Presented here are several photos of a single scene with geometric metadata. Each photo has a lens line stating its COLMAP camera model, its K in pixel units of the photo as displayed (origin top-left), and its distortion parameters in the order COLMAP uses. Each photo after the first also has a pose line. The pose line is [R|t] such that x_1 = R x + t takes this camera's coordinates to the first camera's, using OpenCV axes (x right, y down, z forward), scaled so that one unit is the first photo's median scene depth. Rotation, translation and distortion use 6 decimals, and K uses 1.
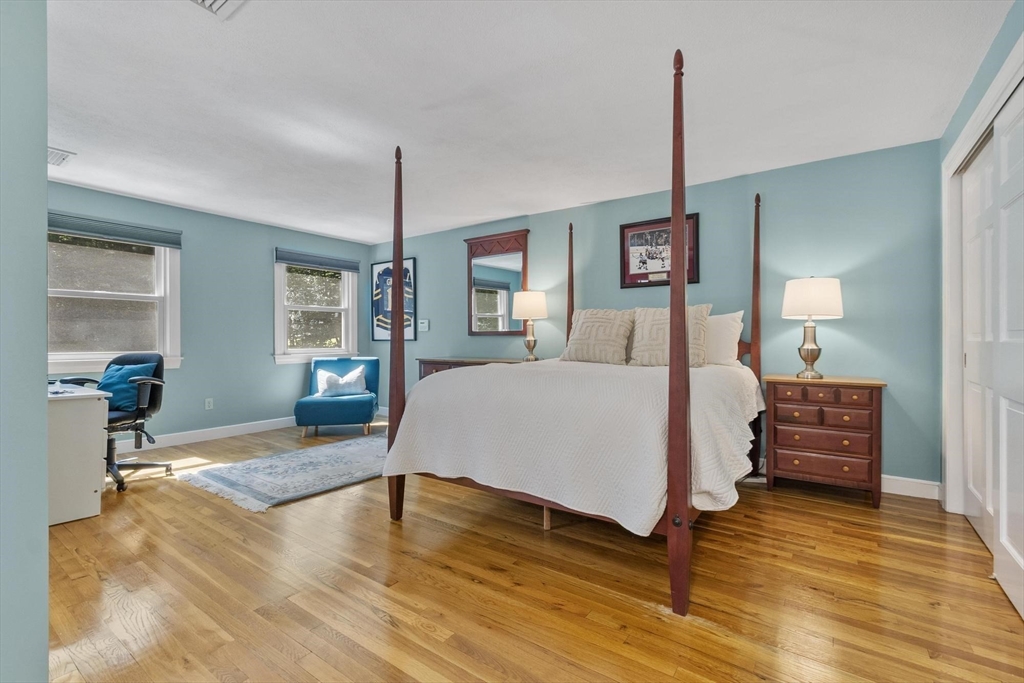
lens RADIAL K [[446.3, 0, 512.2], [0, 446.3, 341.4], [0, 0, 1]] dist [0.001677, -0.000402]
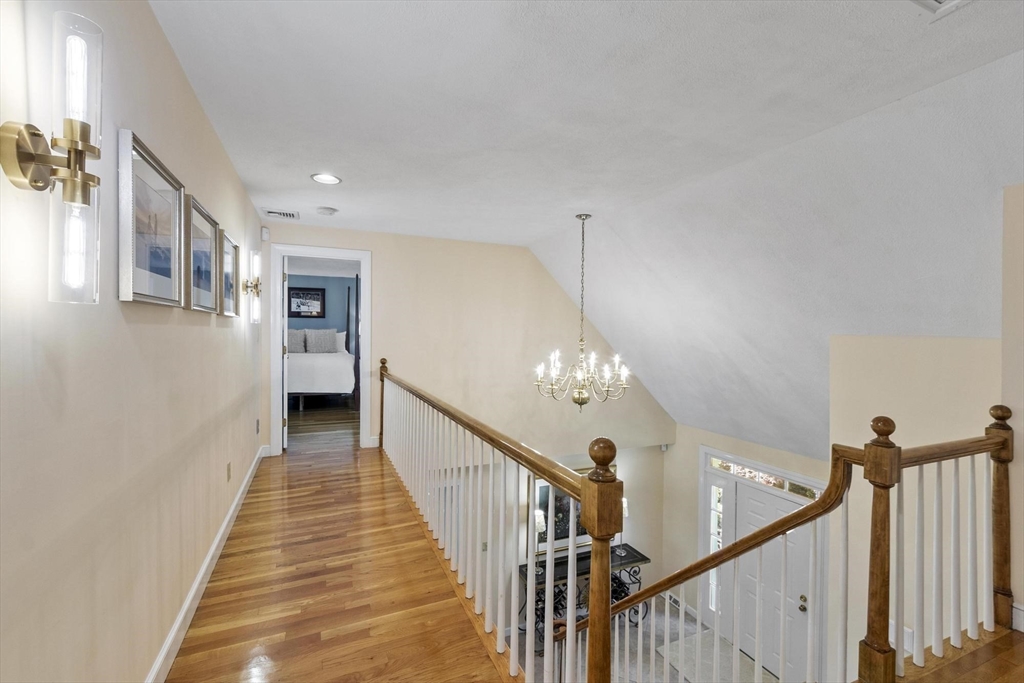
lens RADIAL K [[446.3, 0, 511.5], [0, 446.3, 337.6], [0, 0, 1]] dist [0.001677, -0.000402]
pose [[0.509422, -0.001491, 0.860515, -1.064114], [-0.002771, 0.999990, 0.003373, -0.036592], [-0.860512, -0.004103, 0.509413, -1.011537]]
